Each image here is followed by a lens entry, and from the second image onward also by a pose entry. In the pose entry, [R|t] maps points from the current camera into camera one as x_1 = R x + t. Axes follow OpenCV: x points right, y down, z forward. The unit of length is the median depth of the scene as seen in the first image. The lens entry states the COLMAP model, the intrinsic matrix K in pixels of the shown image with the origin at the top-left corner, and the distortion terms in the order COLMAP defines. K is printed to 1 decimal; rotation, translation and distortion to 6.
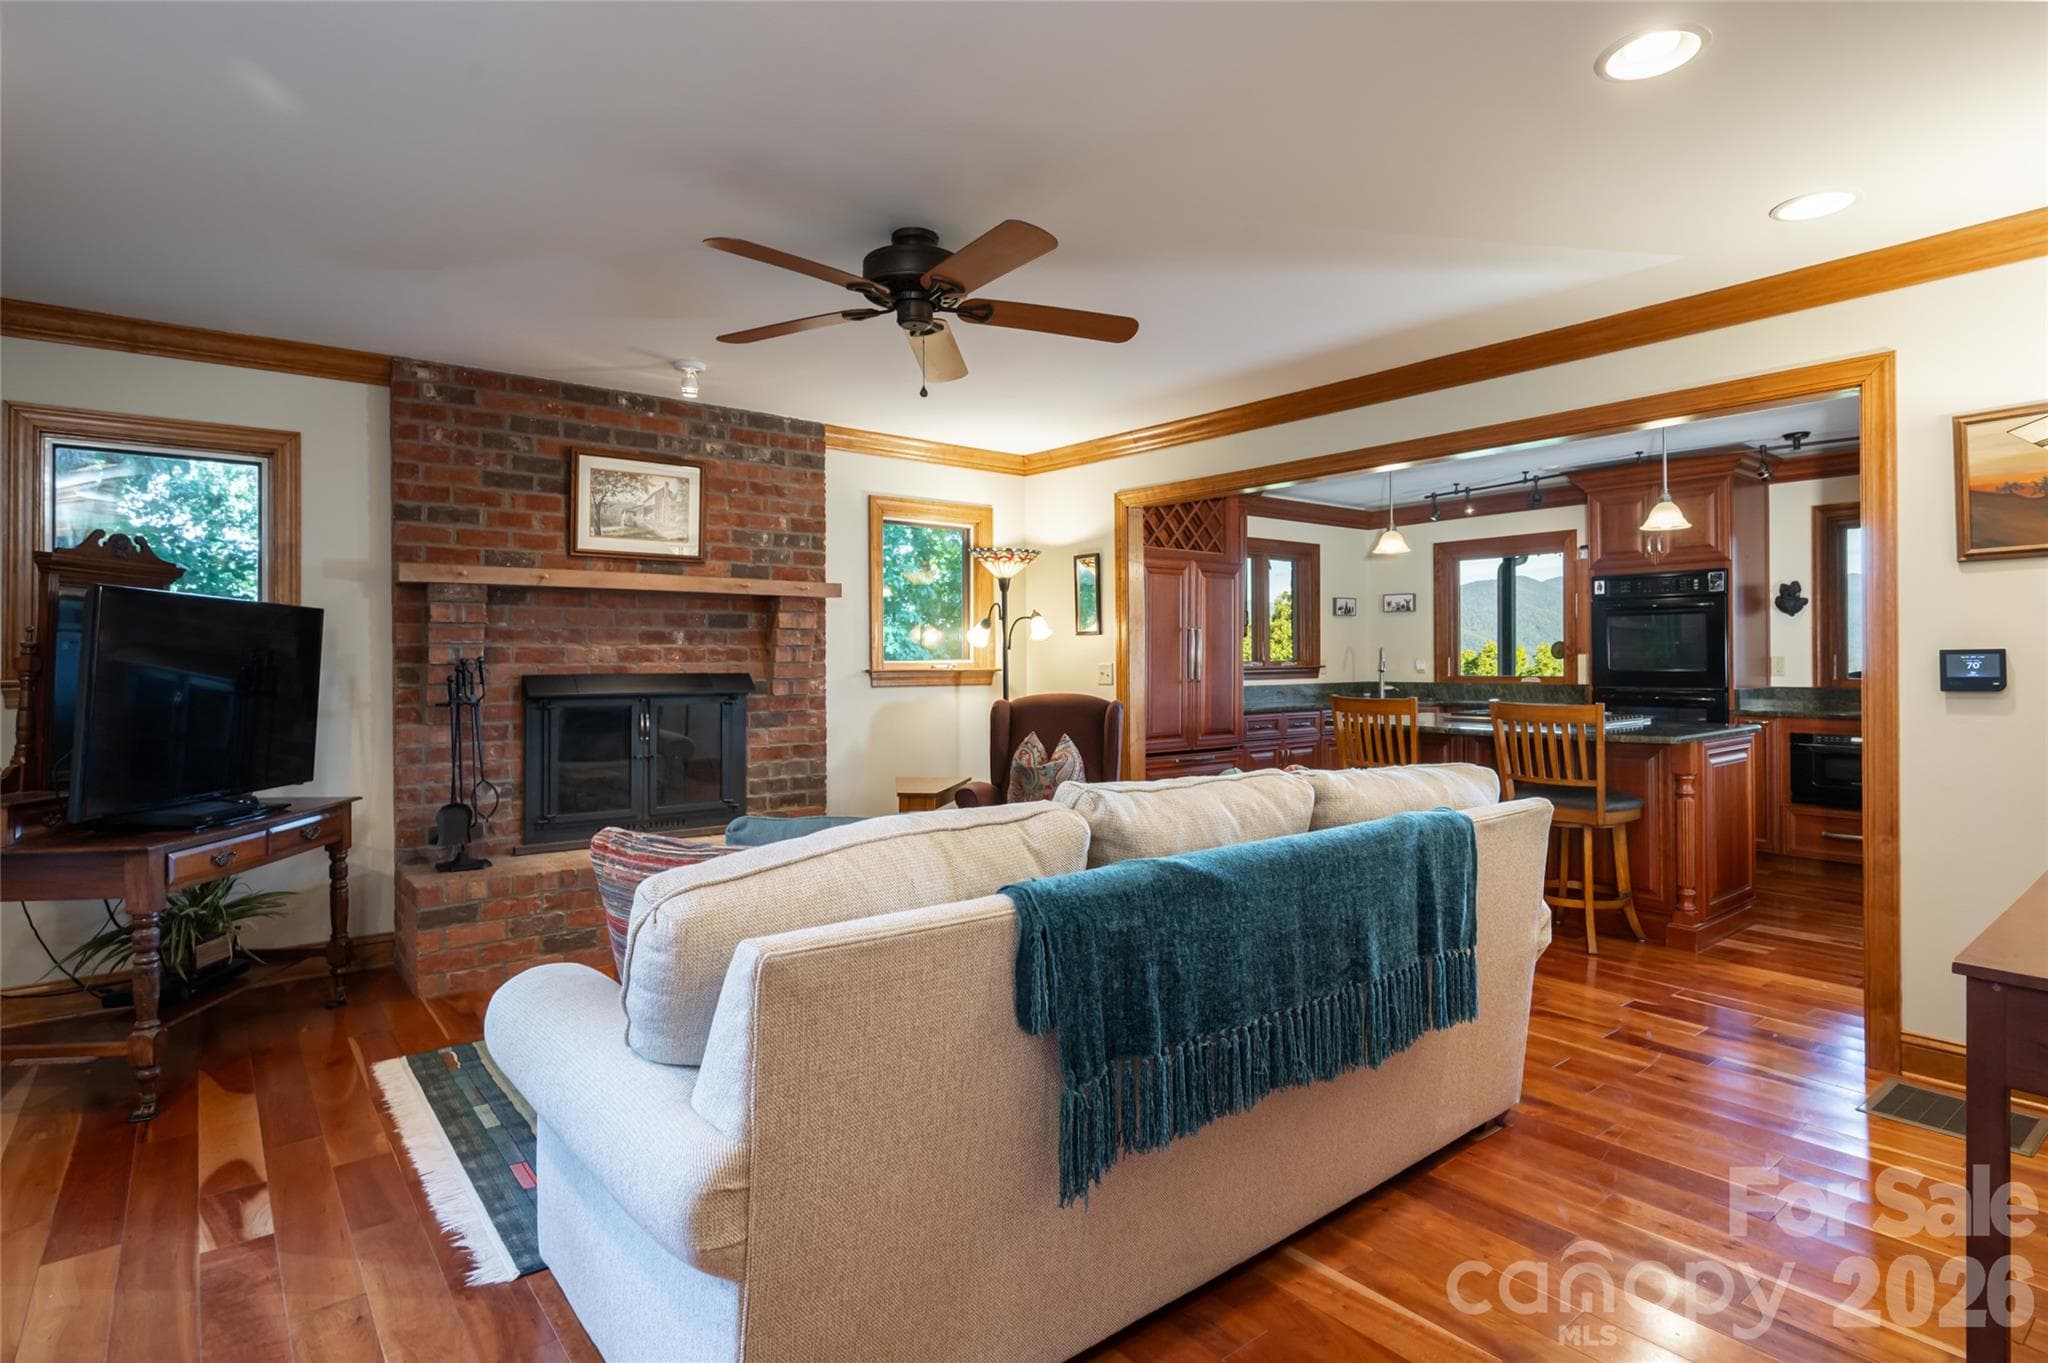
lens RADIAL K [[1046.2, 0, 1022.8], [0, 1046.2, 654.6], [0, 0, 1]] dist [-0.001913, -0.000457]
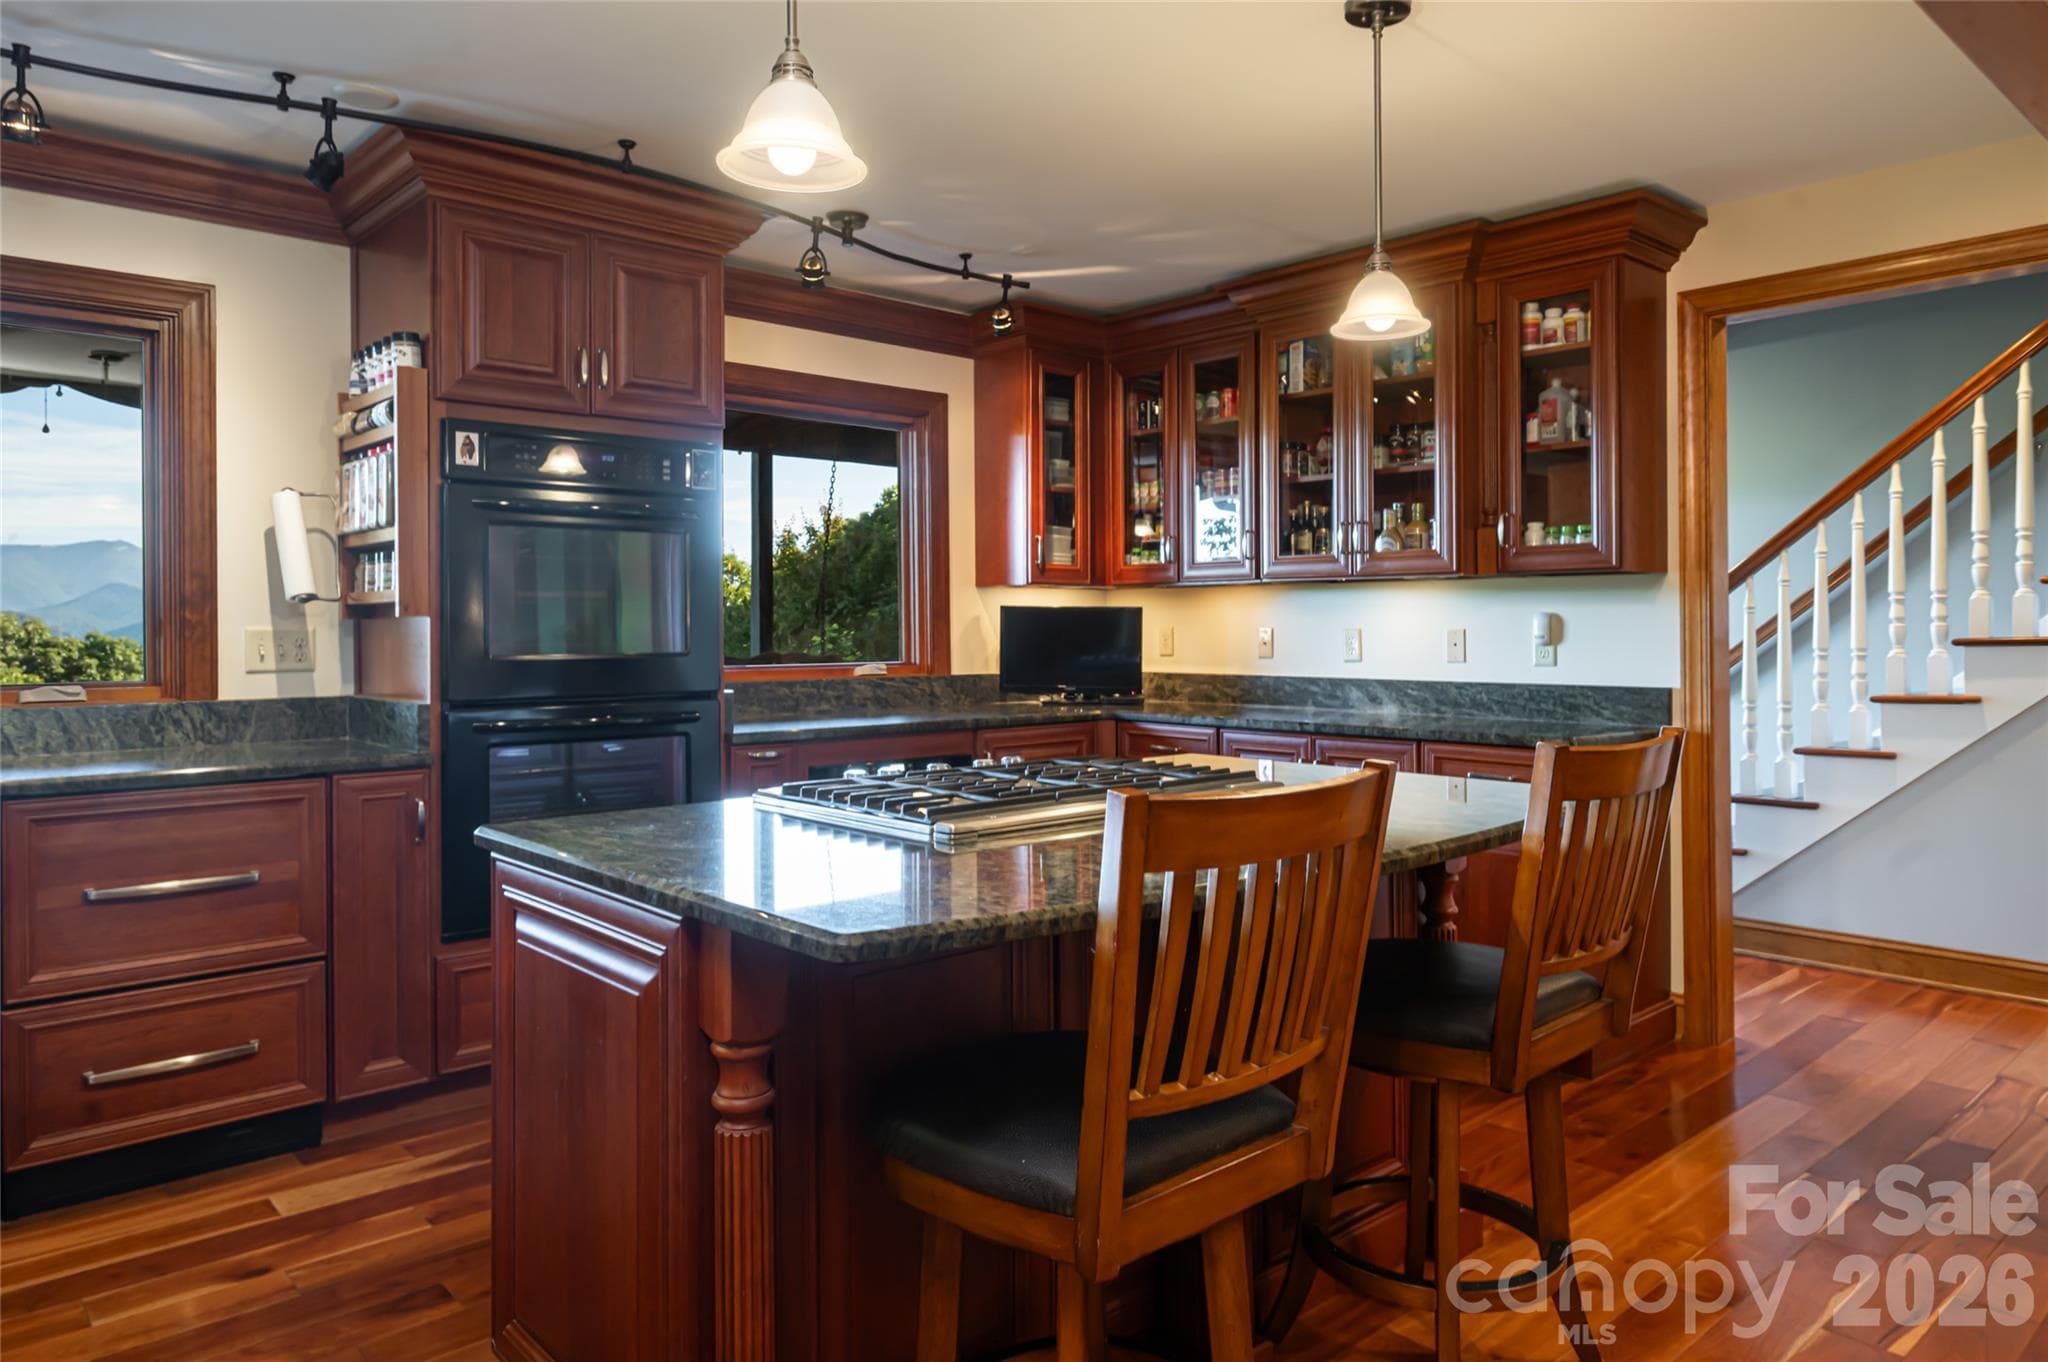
lens RADIAL K [[1324.7, 0, 1033.3], [0, 1324.7, 657.7], [0, 0, 1]] dist [-0.003542, 0.000018]
pose [[-0.068673, -0.014942, 0.997527, 0.048695], [0.001247, 0.999886, 0.015063, 0.009772], [-0.997638, 0.002278, -0.068646, 1.101272]]
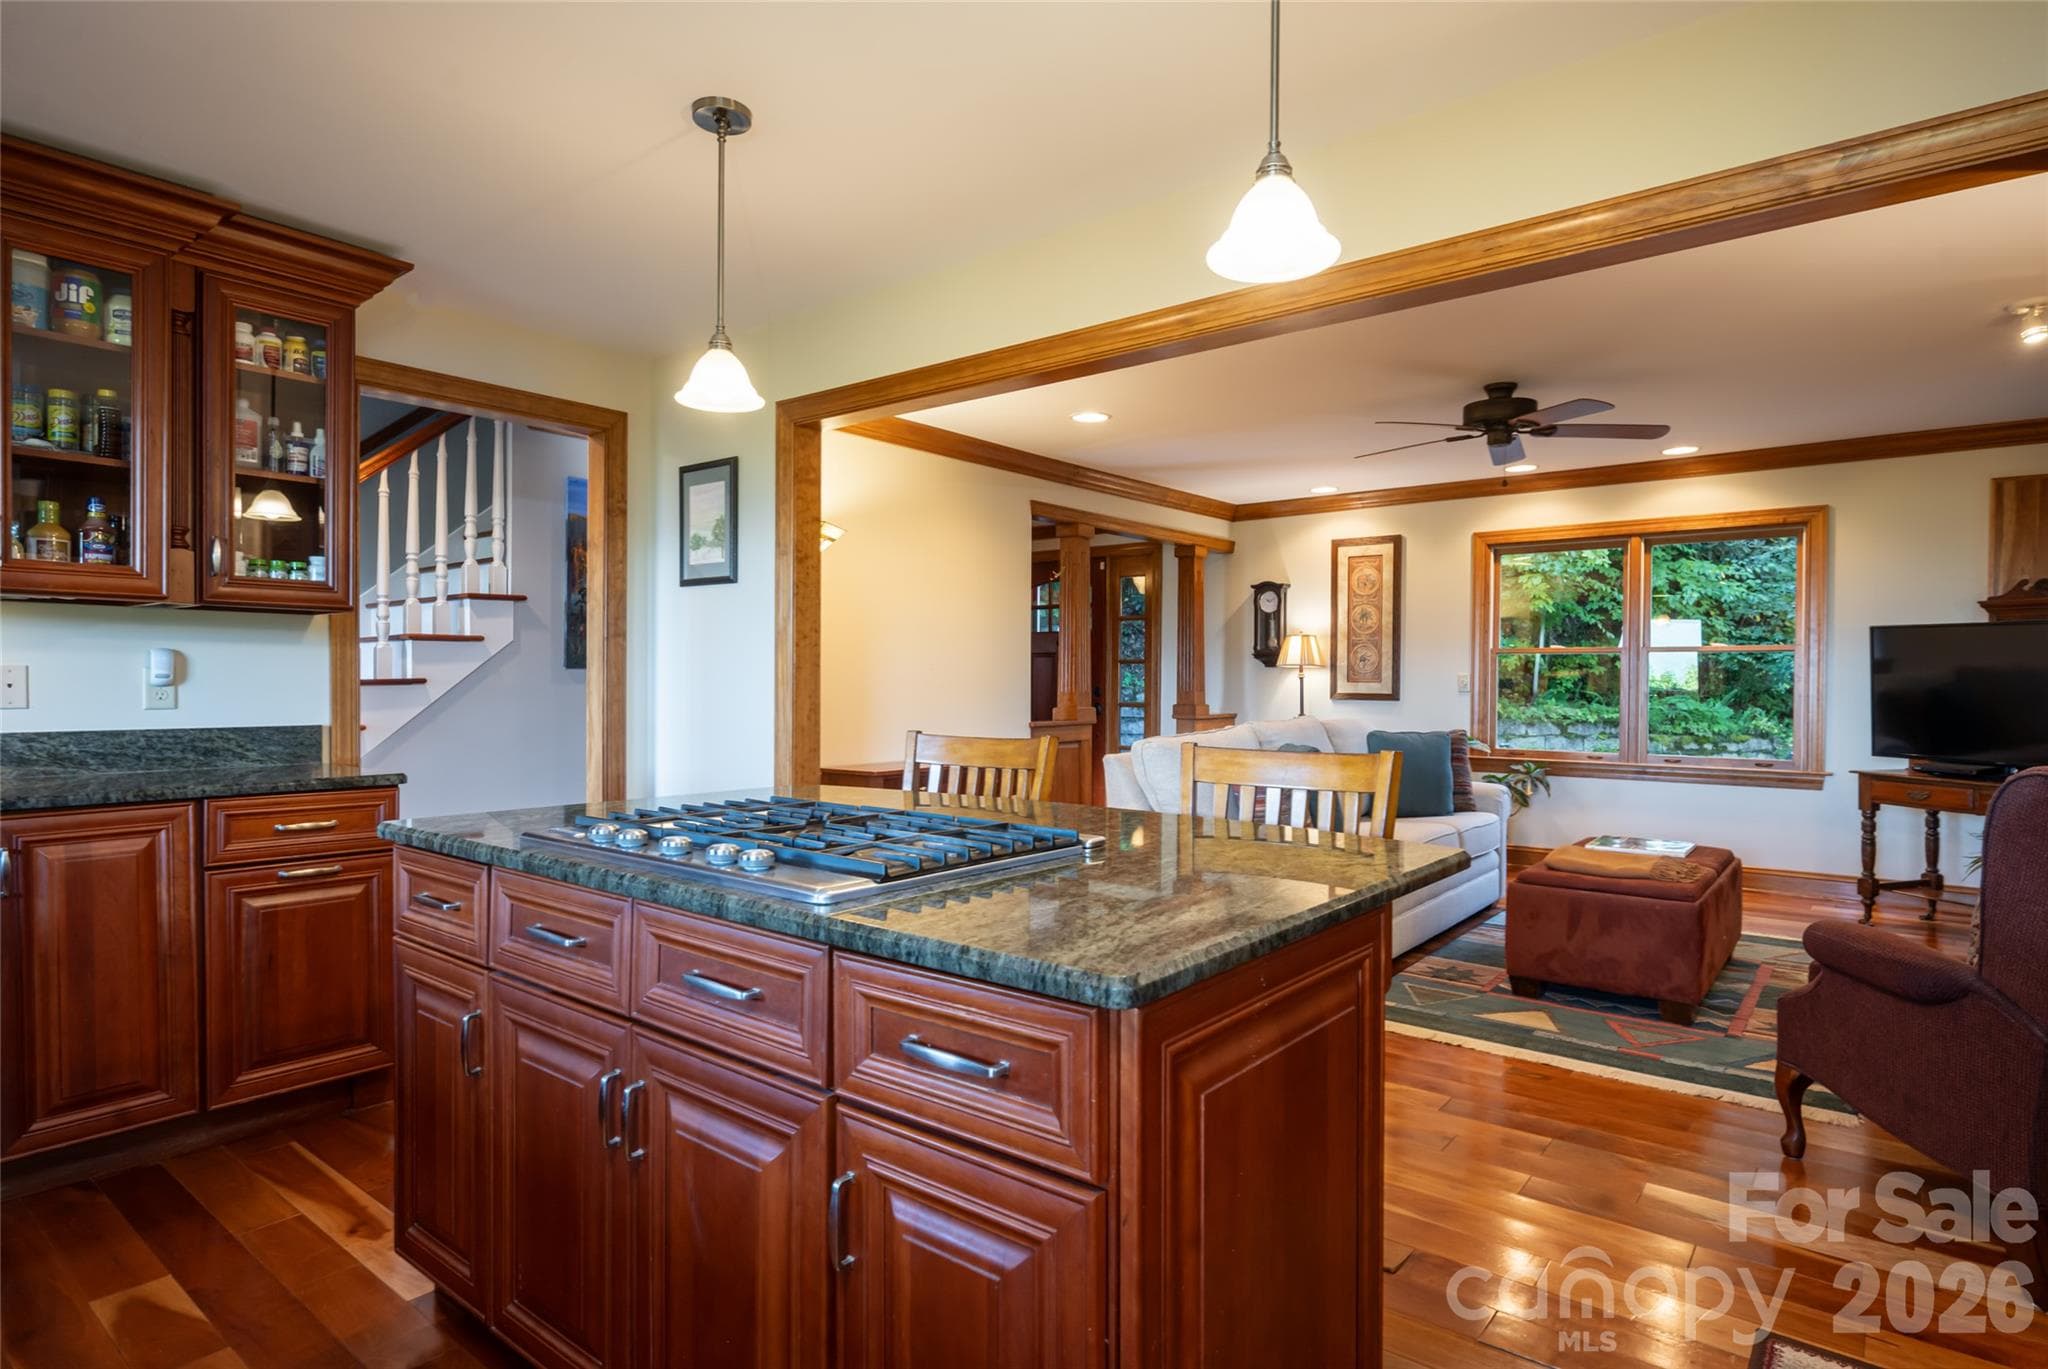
lens RADIAL K [[1100.2, 0, 1027.7], [0, 1100.2, 692.1], [0, 0, 1]] dist [-0.002488, -0.000113]
pose [[-0.975589, 0.003979, -0.219566, 0.554591], [0.002125, 0.999960, 0.008680, 0.014650], [0.219592, 0.008001, -0.975559, 1.449955]]
